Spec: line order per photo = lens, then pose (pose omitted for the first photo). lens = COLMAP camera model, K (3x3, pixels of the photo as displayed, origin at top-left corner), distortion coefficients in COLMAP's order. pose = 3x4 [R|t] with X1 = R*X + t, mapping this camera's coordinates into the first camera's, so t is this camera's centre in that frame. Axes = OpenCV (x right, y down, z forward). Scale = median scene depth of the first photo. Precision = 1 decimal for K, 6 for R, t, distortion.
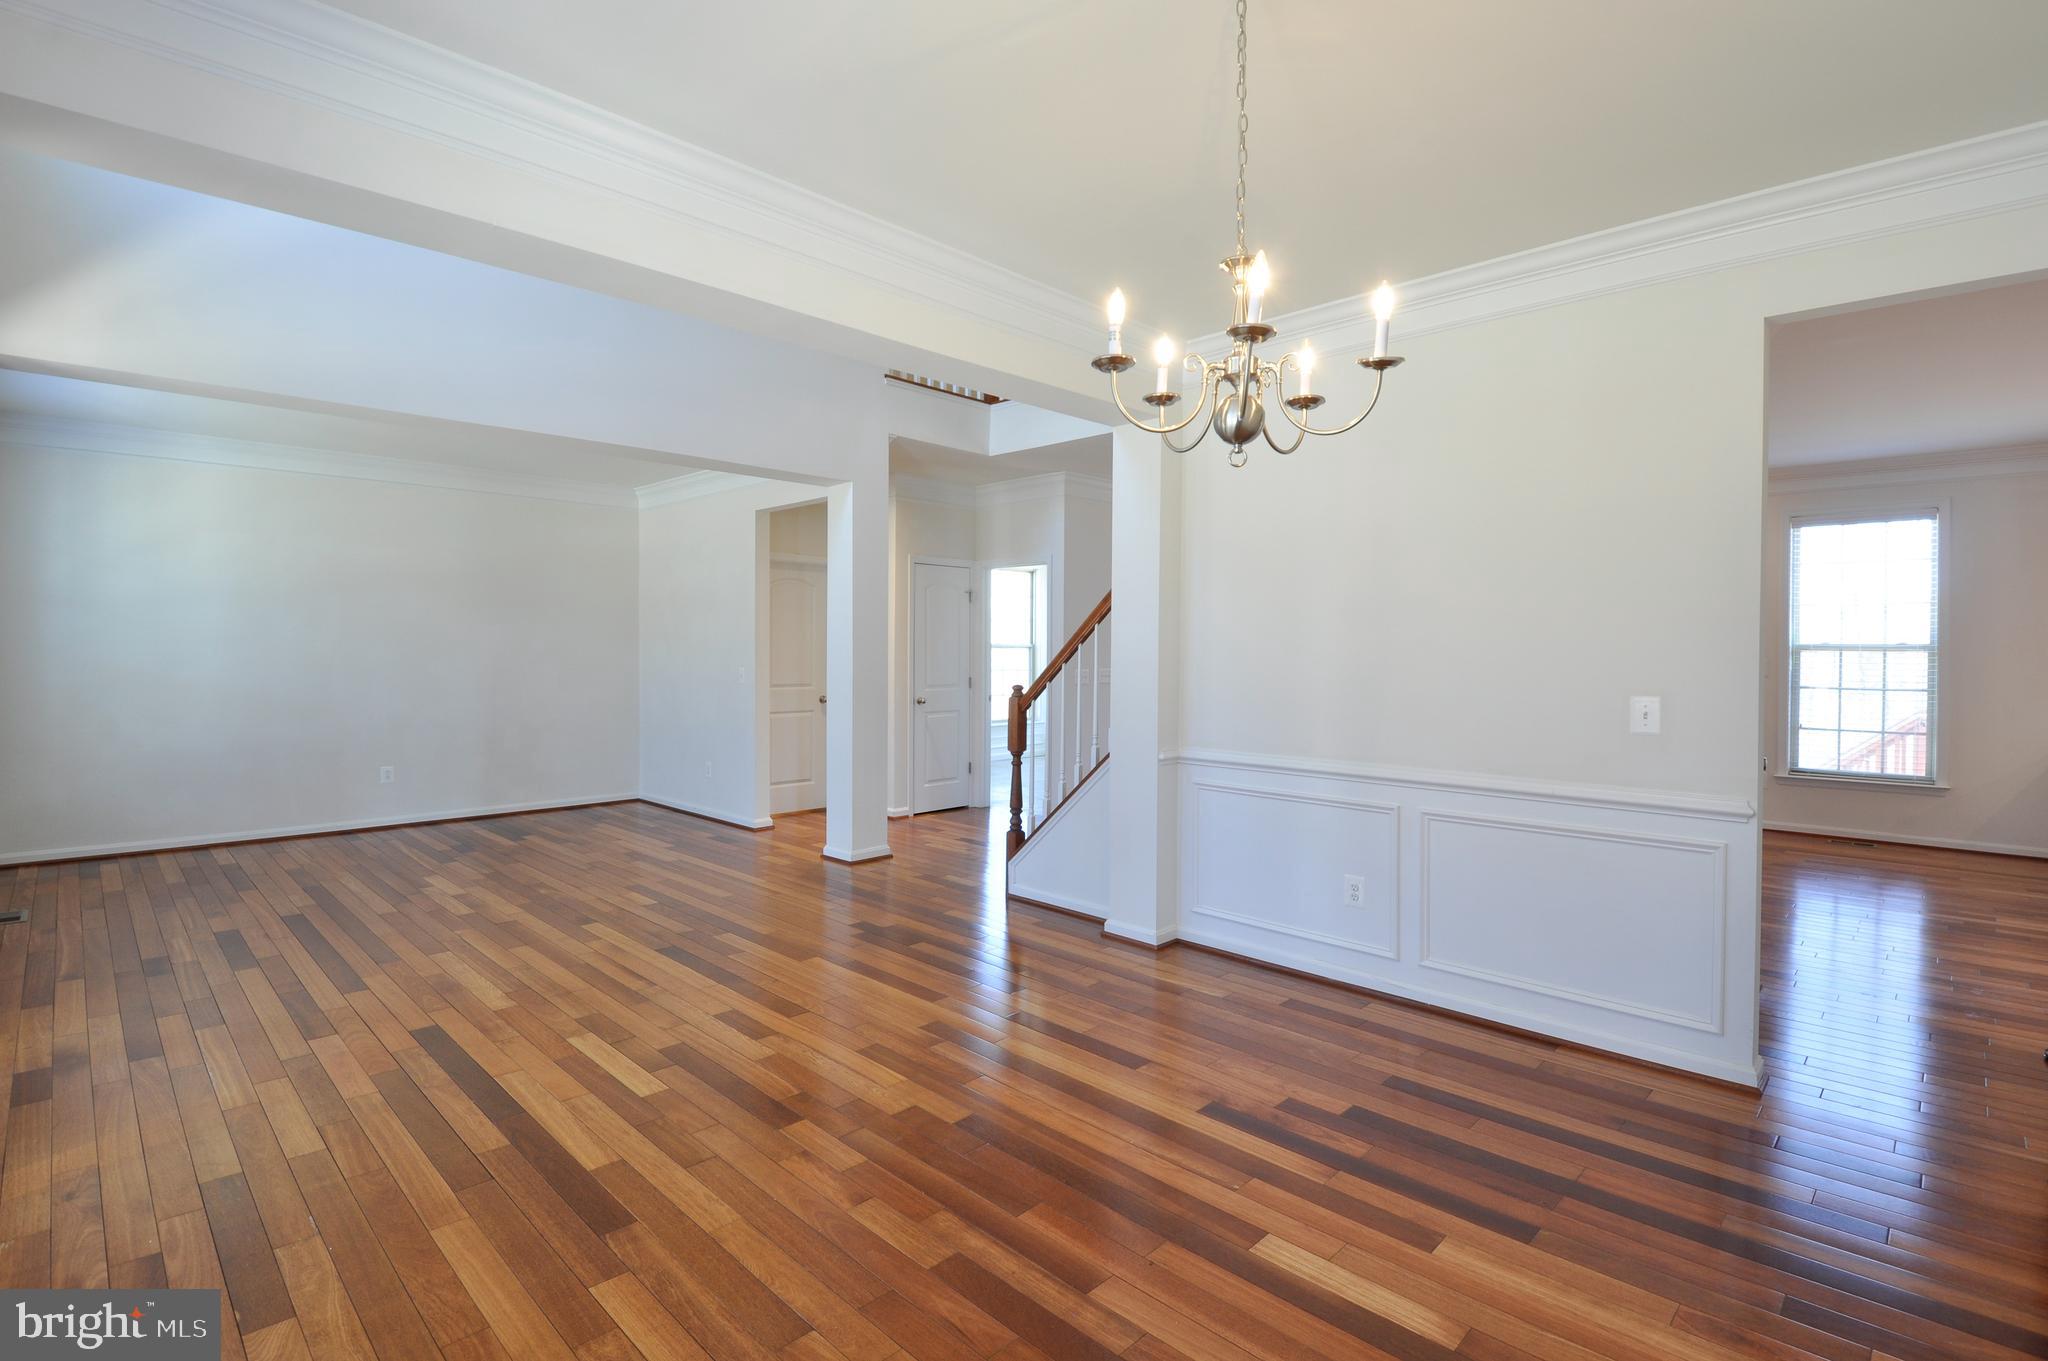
lens RADIAL K [[973.7, 0, 1023.0], [0, 973.7, 656.0], [0, 0, 1]] dist [0.001468, 0.000094]
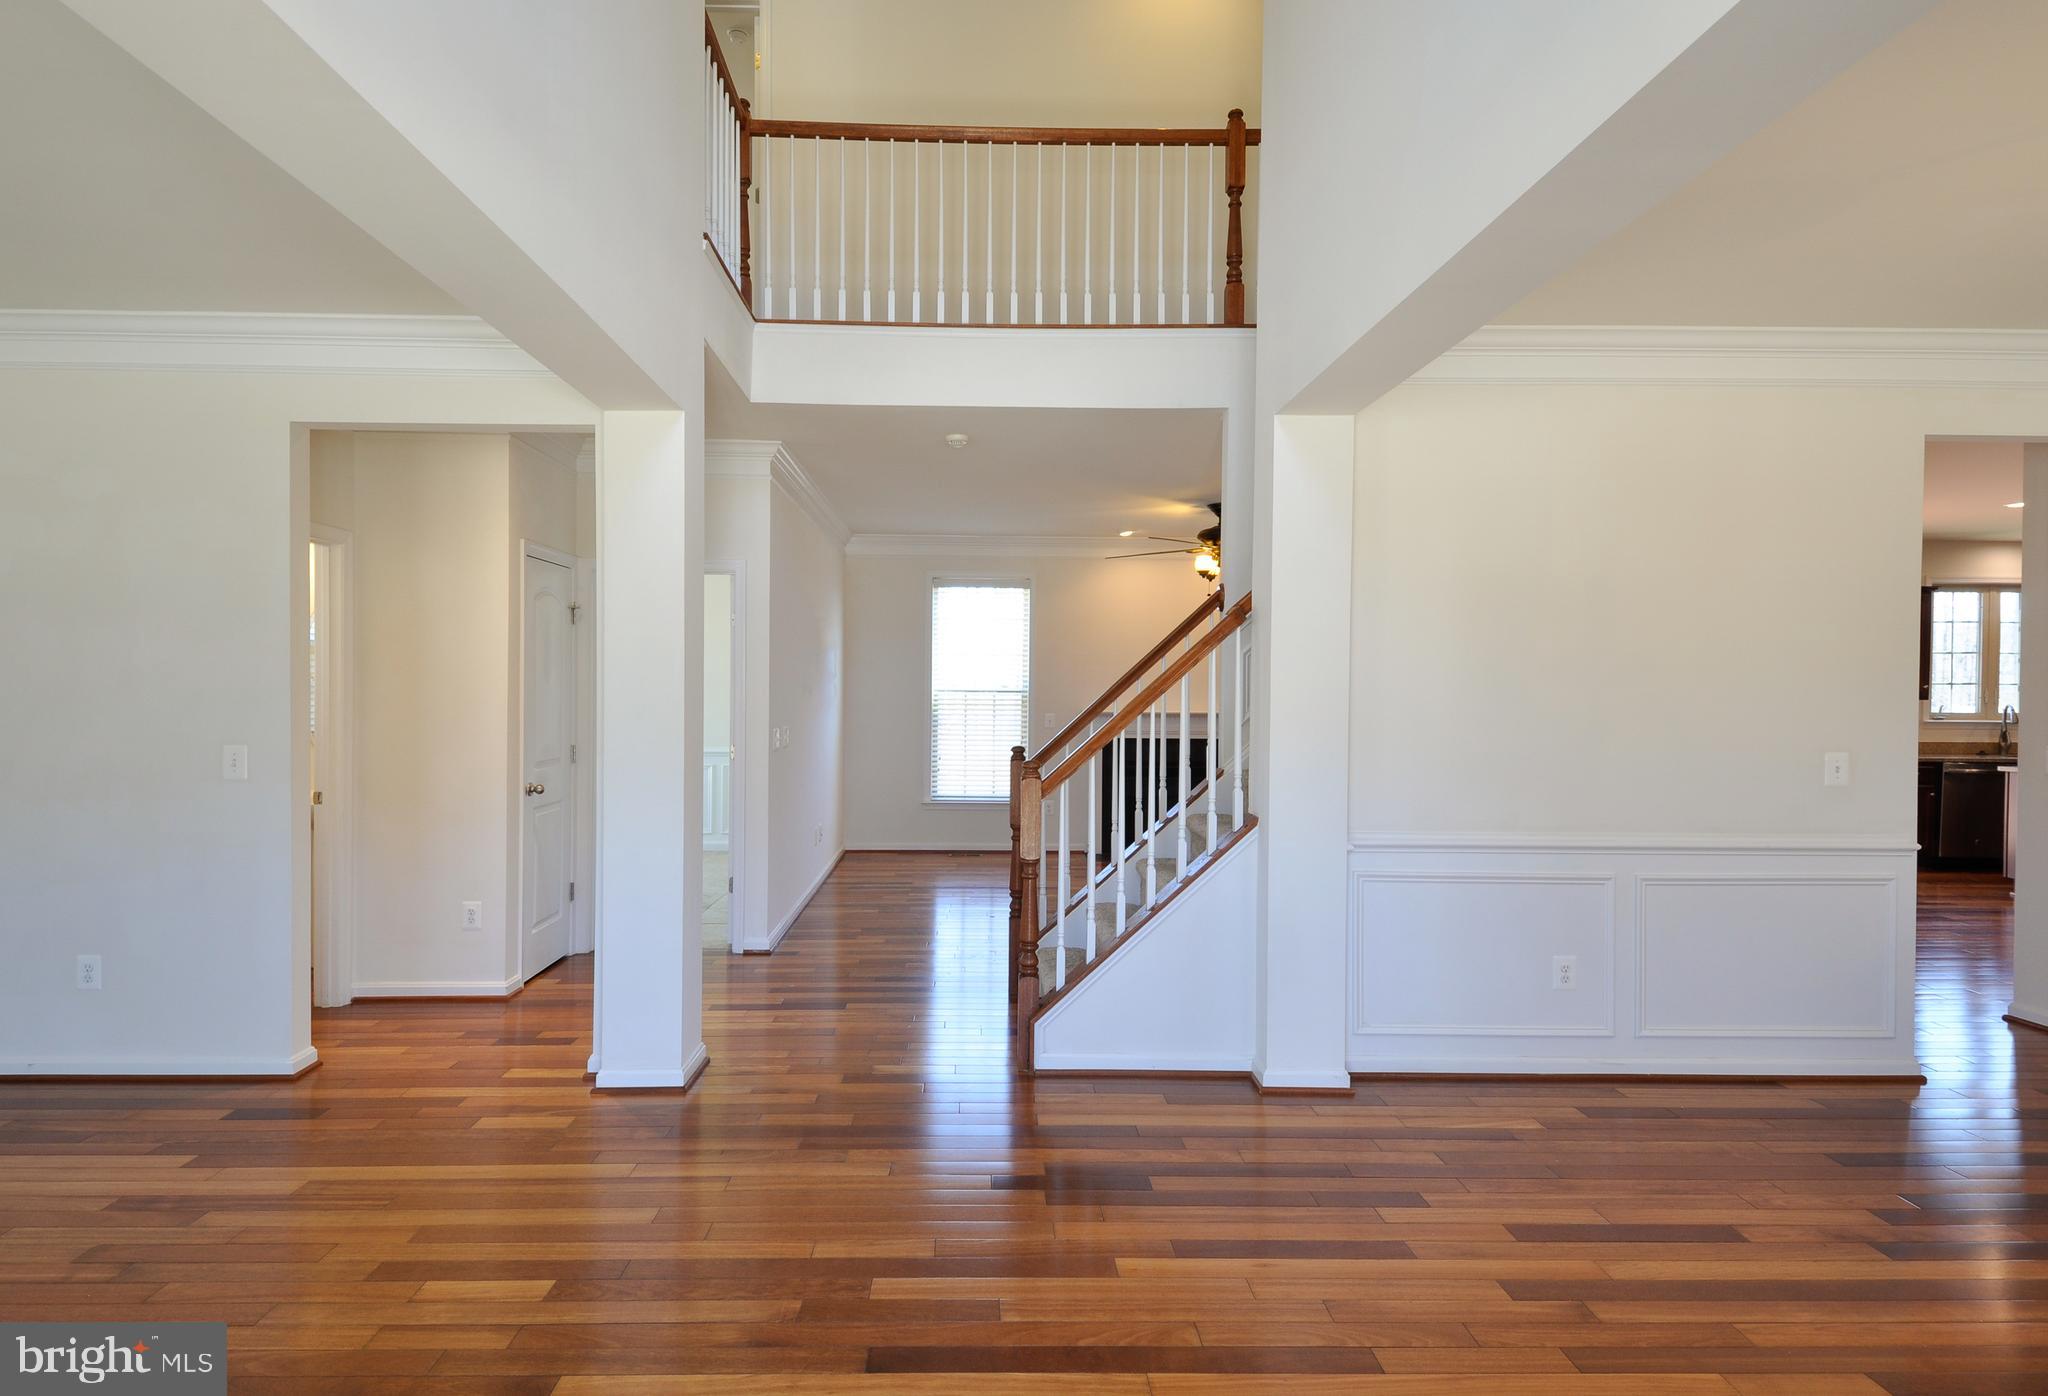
lens RADIAL K [[1107.6, 0, 985.9], [0, 1107.6, 709.4], [0, 0, 1]] dist [0.011546, -0.000783]
pose [[0.695440, -0.006507, 0.718554, -0.745470], [0.001749, 0.999971, 0.007363, -0.014704], [-0.718582, -0.003864, 0.695432, 0.625174]]
